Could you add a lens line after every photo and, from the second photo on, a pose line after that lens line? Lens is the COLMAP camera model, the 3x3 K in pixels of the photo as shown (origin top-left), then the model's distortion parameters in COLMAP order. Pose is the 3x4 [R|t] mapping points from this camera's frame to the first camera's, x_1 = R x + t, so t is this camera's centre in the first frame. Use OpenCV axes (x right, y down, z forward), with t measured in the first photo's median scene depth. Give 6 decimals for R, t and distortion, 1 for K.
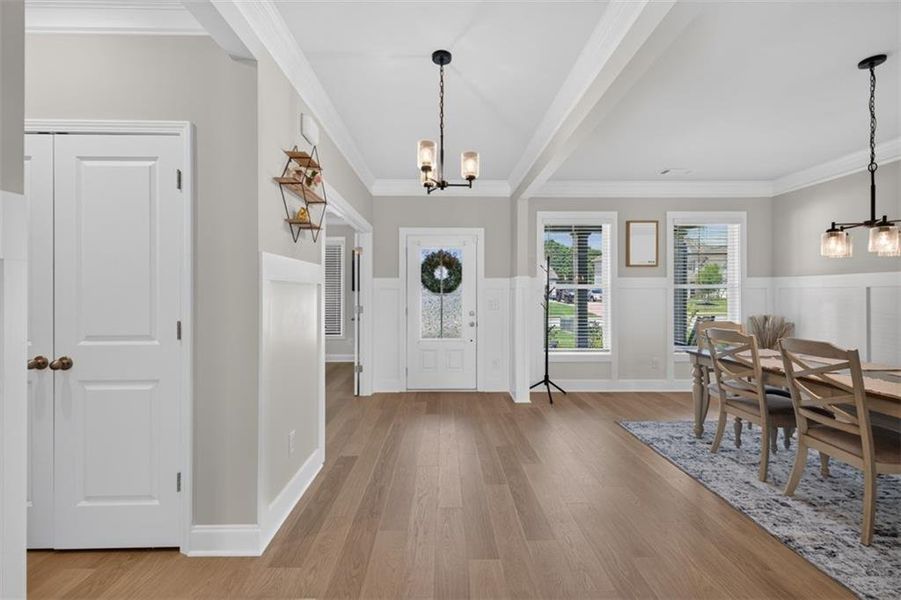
lens RADIAL K [[386.7, 0, 450.6], [0, 386.7, 295.5], [0, 0, 1]] dist [0.004123, -0.001174]
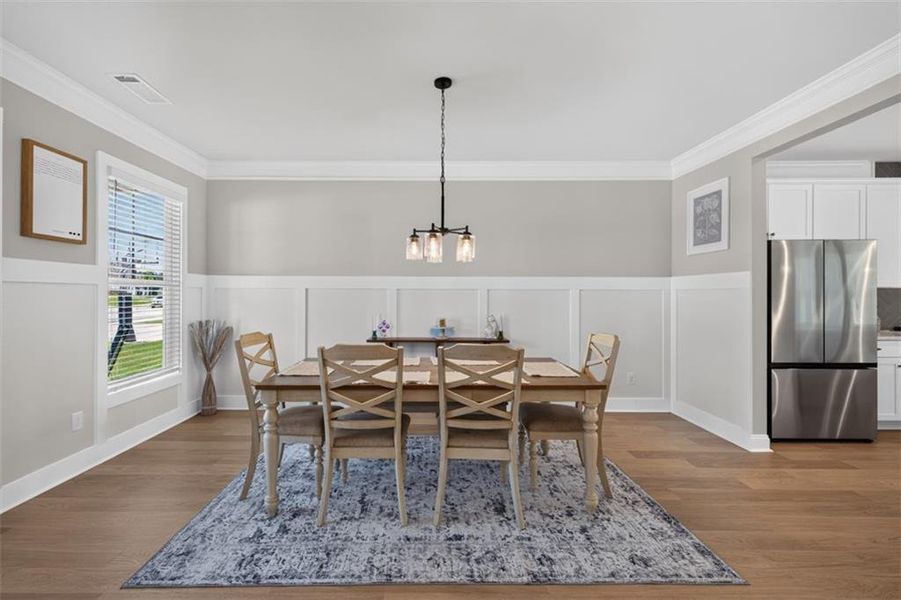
lens RADIAL K [[386.7, 0, 450.0], [0, 386.7, 294.8], [0, 0, 1]] dist [0.004123, -0.001174]
pose [[0.022039, 0.002189, 0.999755, -0.005964], [0.002255, 0.999995, -0.002239, -0.001509], [-0.999755, 0.002303, 0.022033, 0.898351]]
